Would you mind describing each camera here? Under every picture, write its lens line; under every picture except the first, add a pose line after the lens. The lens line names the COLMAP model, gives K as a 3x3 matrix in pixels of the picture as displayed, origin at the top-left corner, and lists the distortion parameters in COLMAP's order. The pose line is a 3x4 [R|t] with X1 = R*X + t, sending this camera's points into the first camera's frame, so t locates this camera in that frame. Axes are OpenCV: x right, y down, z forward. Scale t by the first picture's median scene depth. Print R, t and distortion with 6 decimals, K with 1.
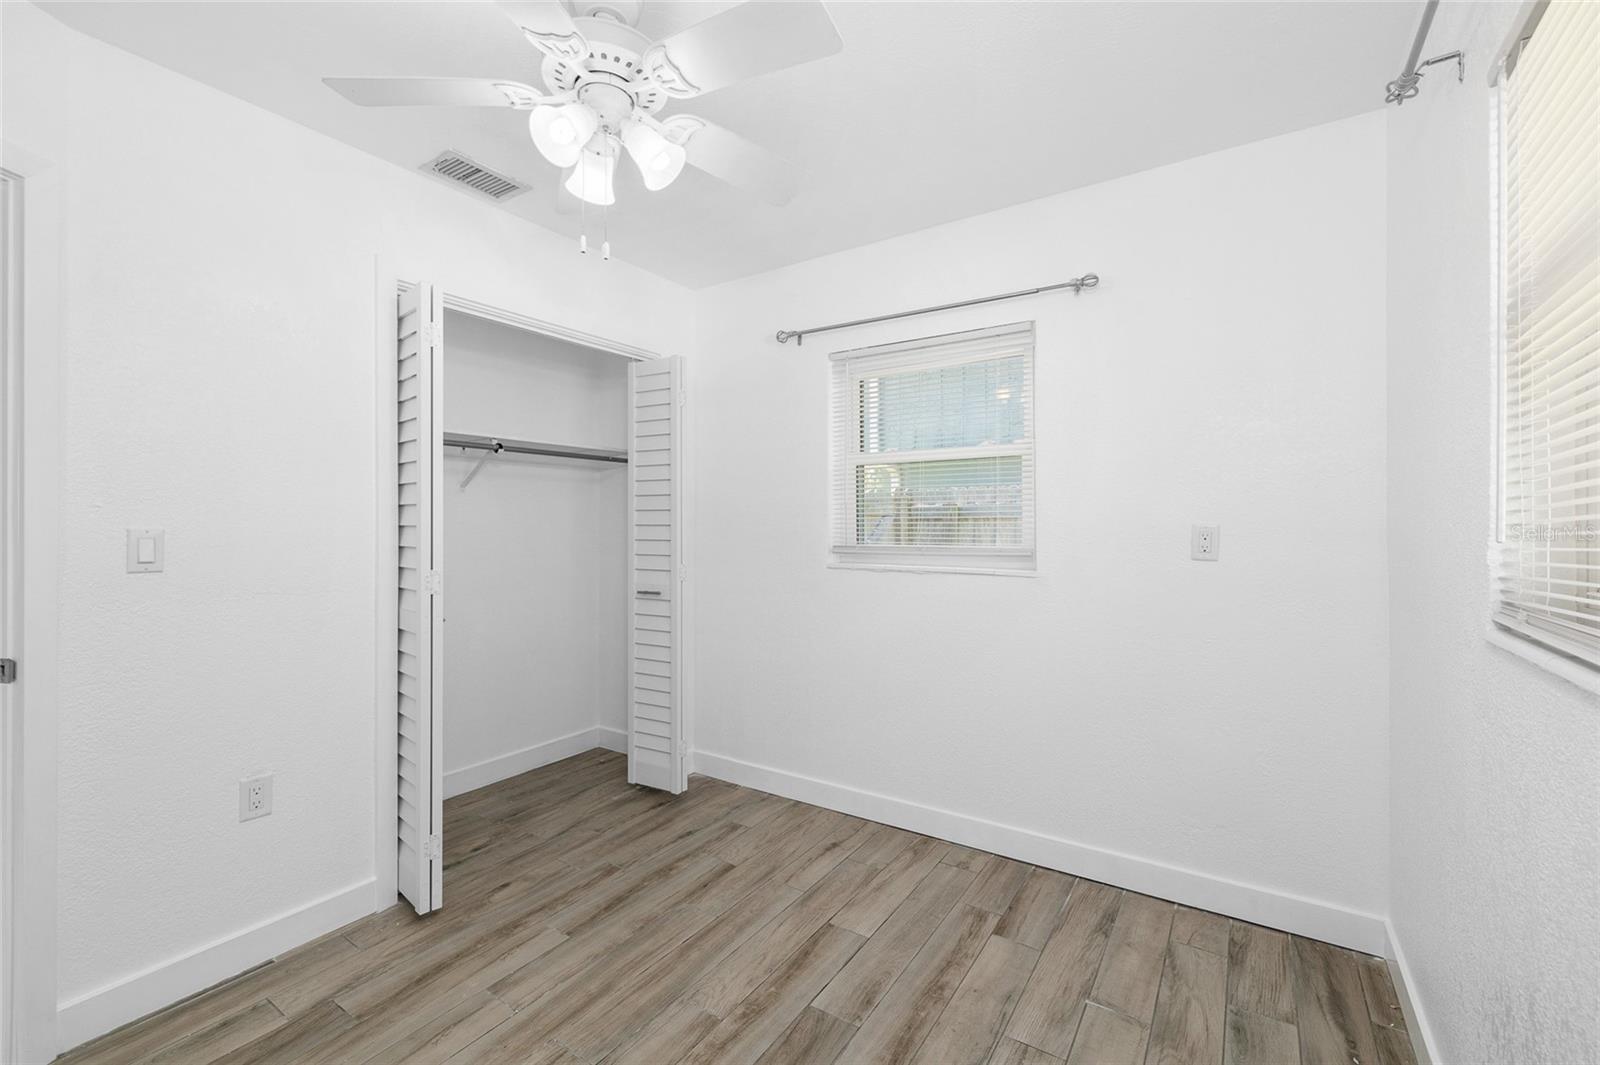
lens RADIAL K [[673.9, 0, 803.9], [0, 673.9, 524.6], [0, 0, 1]] dist [-0.001228, 0.000188]
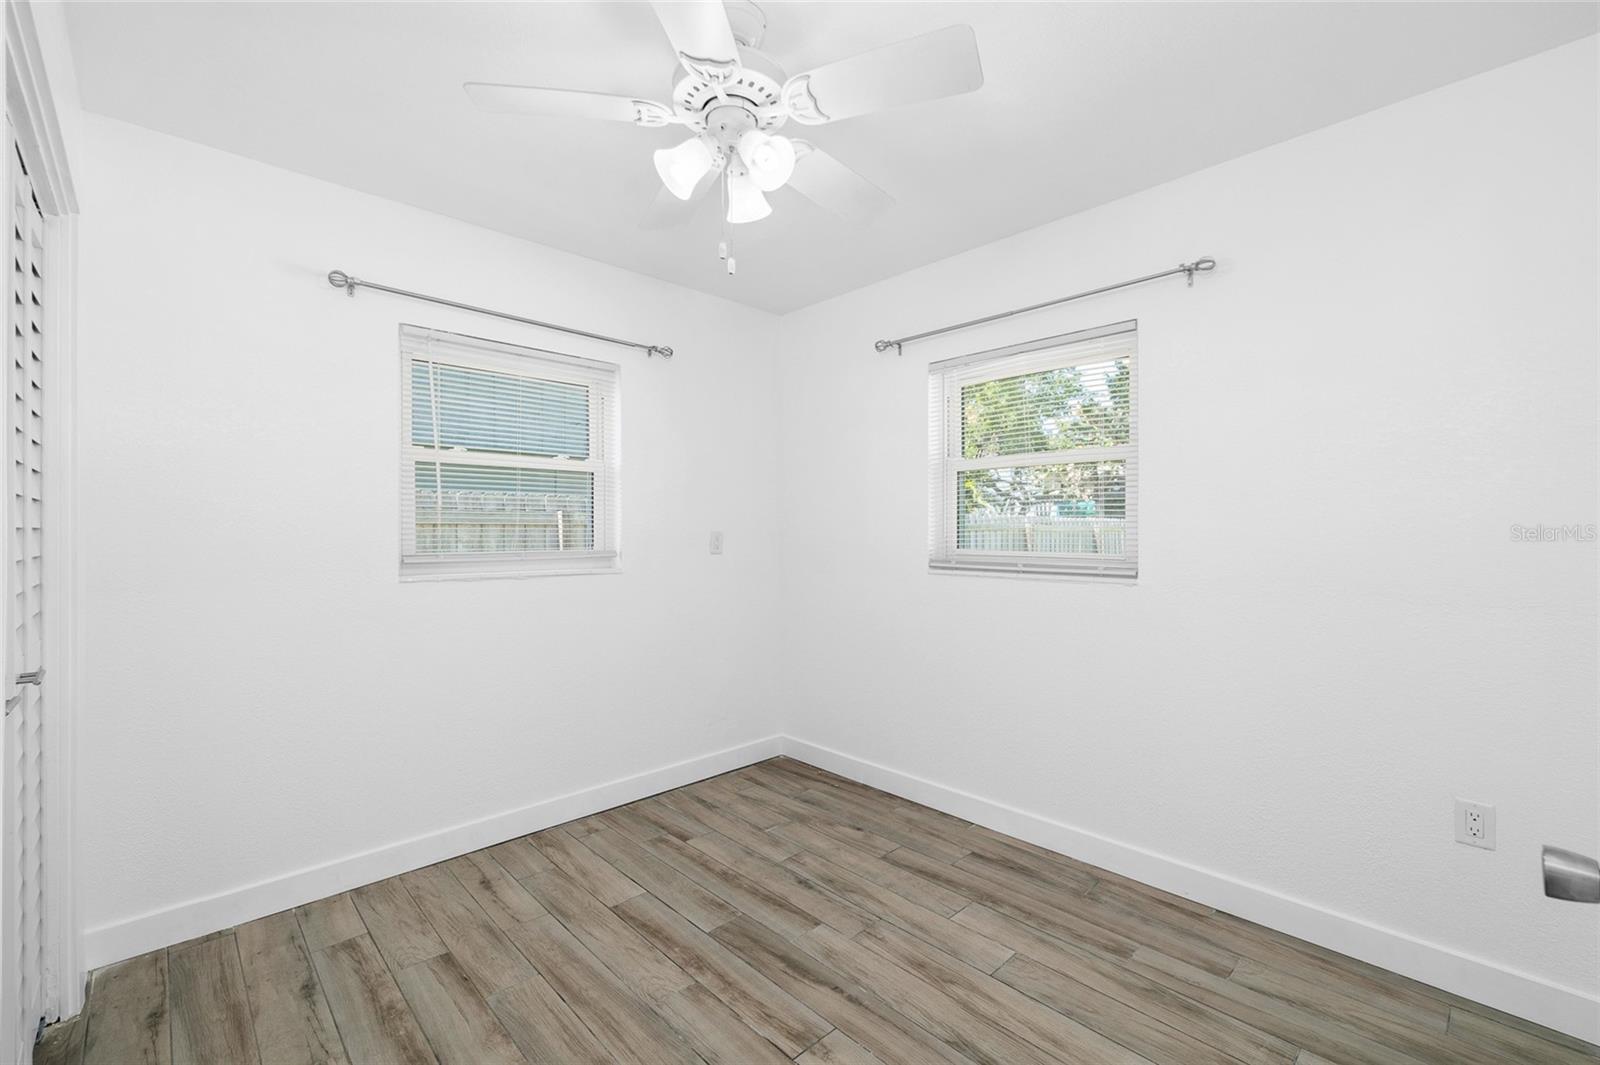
lens RADIAL K [[673.9, 0, 798.1], [0, 673.9, 536.0], [0, 0, 1]] dist [-0.001228, 0.000188]
pose [[0.221353, -0.006414, 0.975173, -0.904902], [-0.000786, 0.999977, 0.006755, 0.001643], [-0.975193, -0.002262, 0.221343, 0.470638]]
